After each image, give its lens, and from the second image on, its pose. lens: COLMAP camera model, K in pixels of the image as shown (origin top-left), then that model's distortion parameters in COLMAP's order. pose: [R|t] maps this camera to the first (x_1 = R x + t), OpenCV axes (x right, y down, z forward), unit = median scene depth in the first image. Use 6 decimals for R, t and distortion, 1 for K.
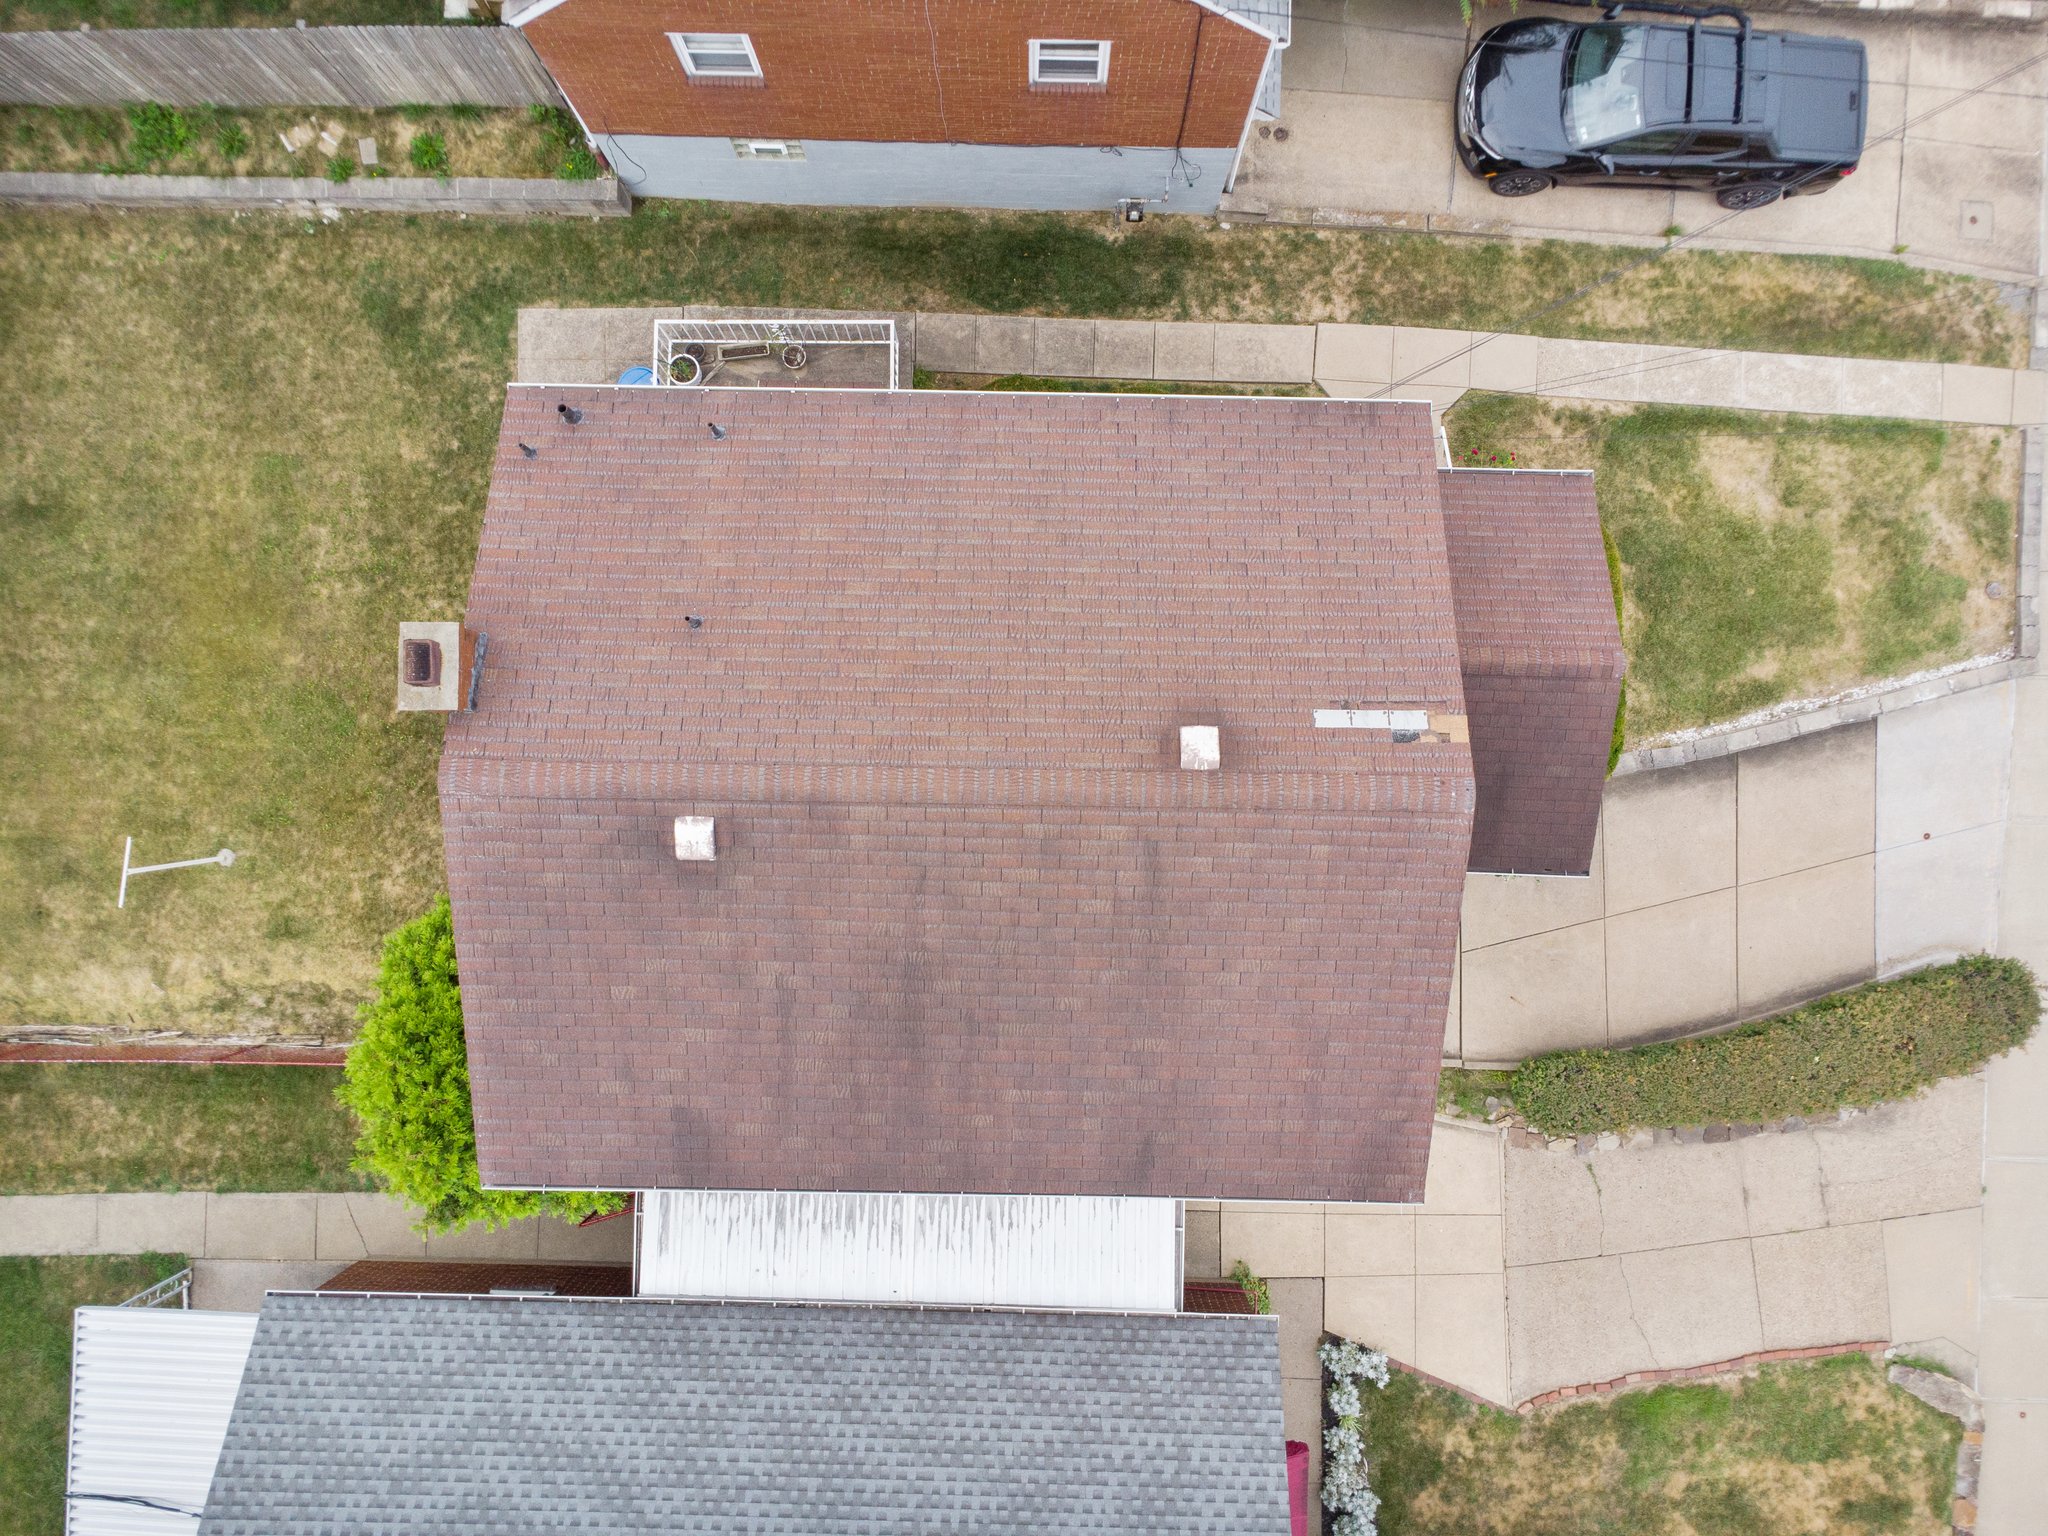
lens RADIAL K [[1496.5, 0, 1023.9], [0, 1496.5, 764.0], [0, 0, 1]] dist [0.009474, -0.000516]
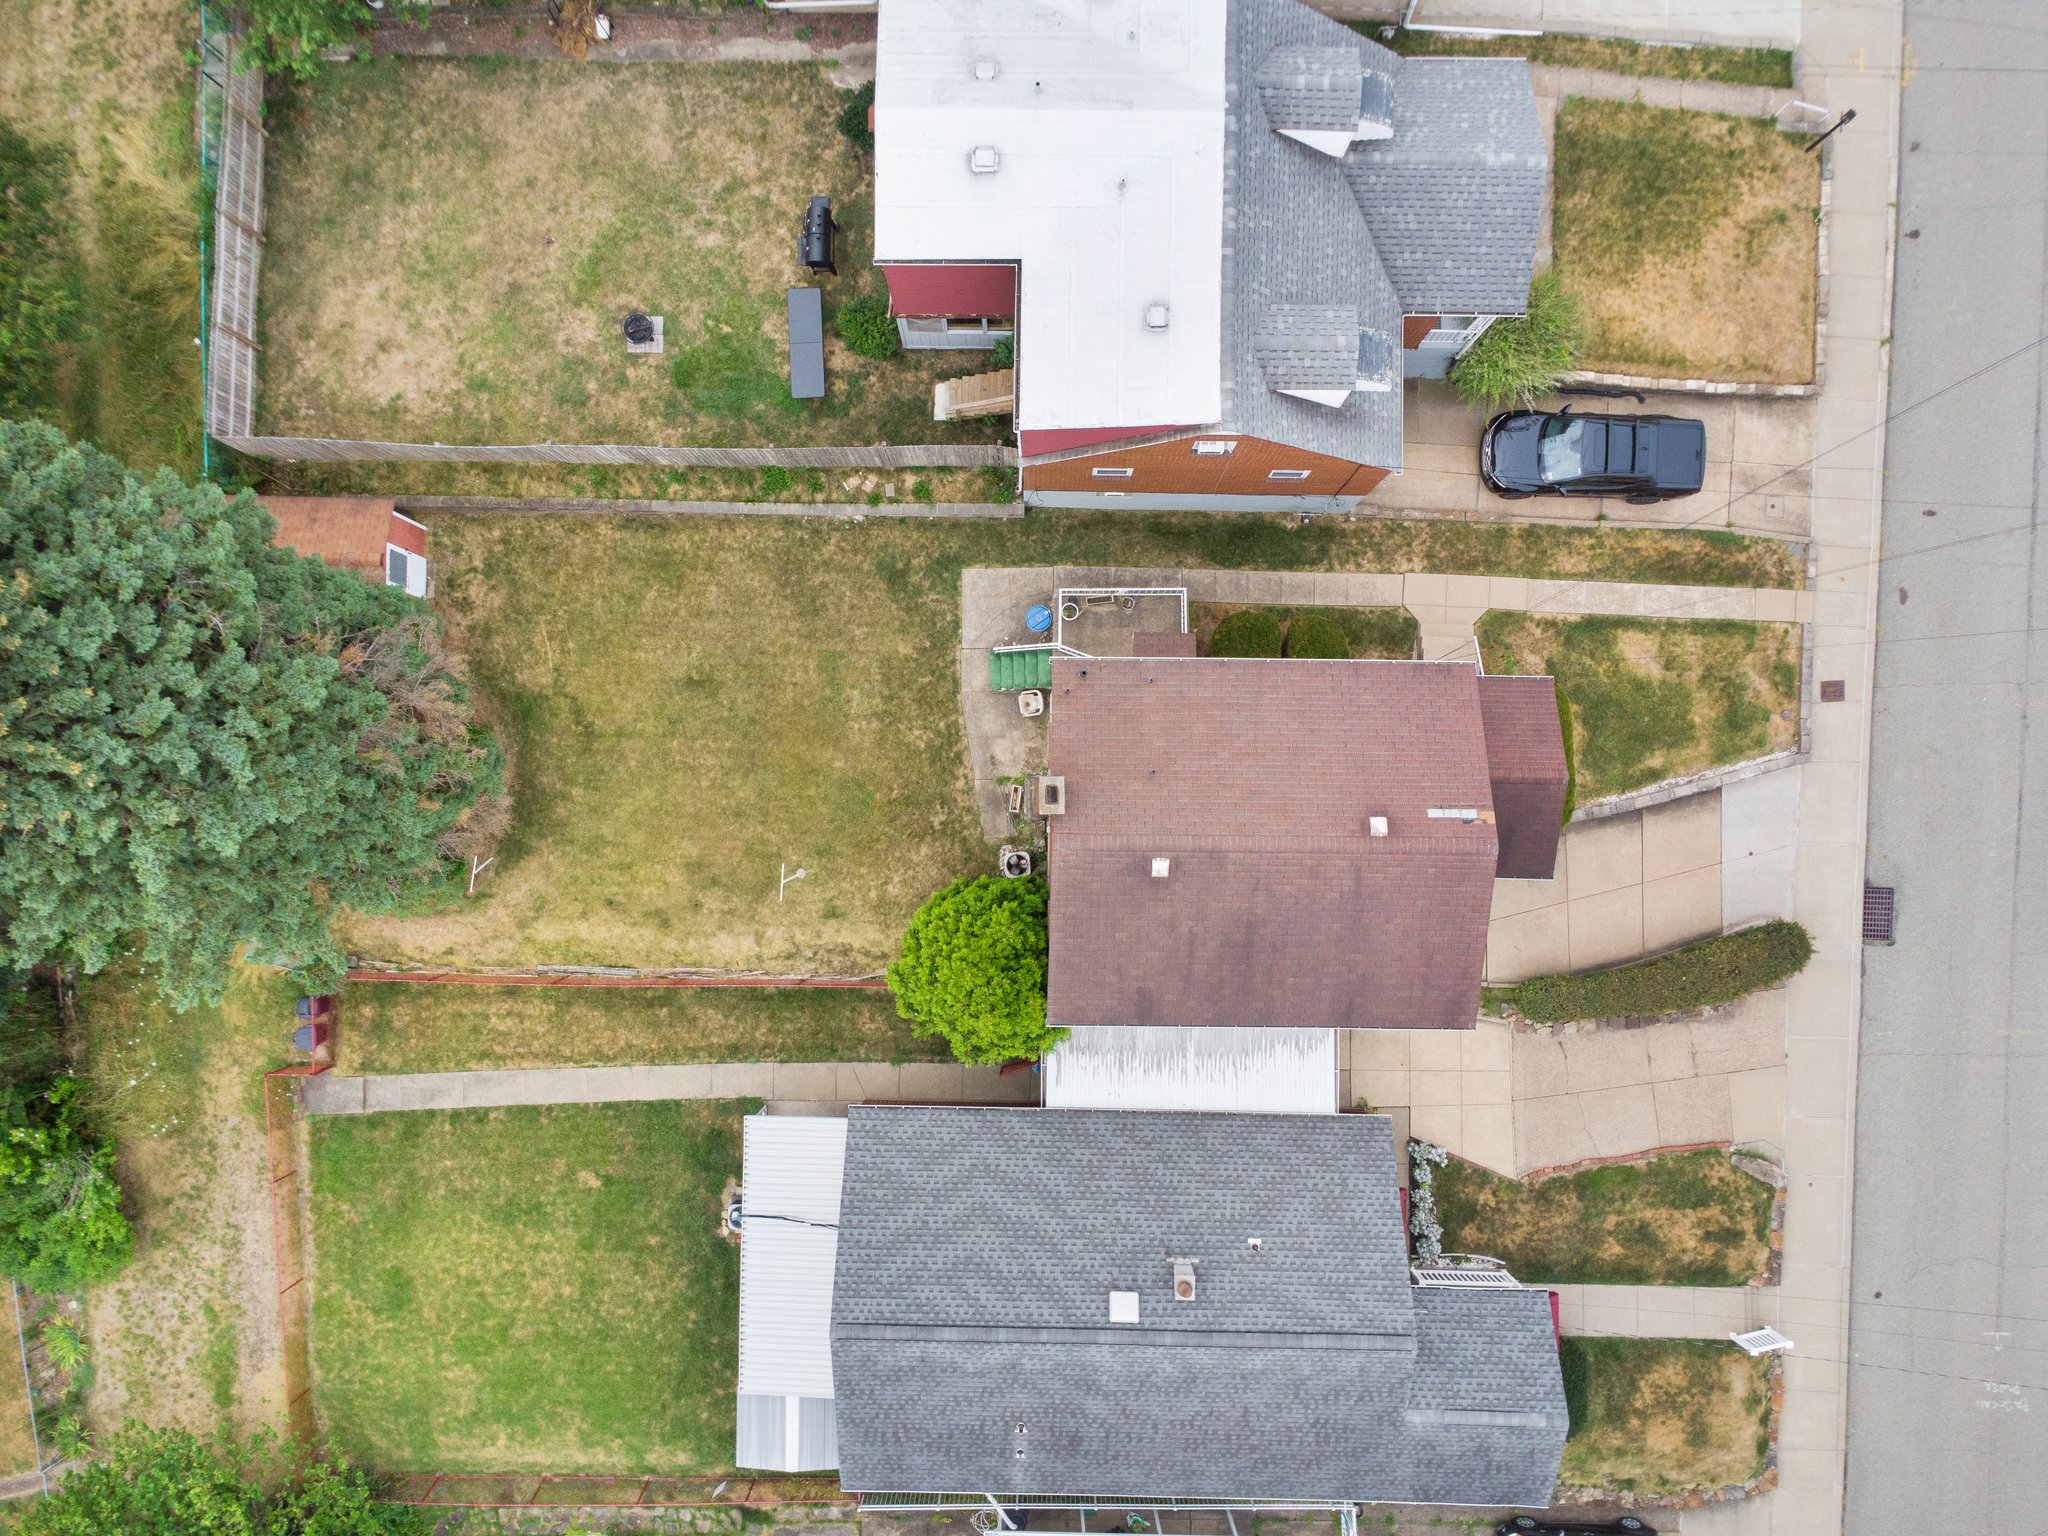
lens RADIAL K [[1496.5, 0, 1019.7], [0, 1496.5, 762.5], [0, 0, 1]] dist [0.009474, -0.000516]
pose [[0.999959, -0.007835, -0.004603, -0.261125], [0.007844, 0.999967, 0.001899, -0.072917], [0.004588, -0.001935, 0.999988, -0.806735]]
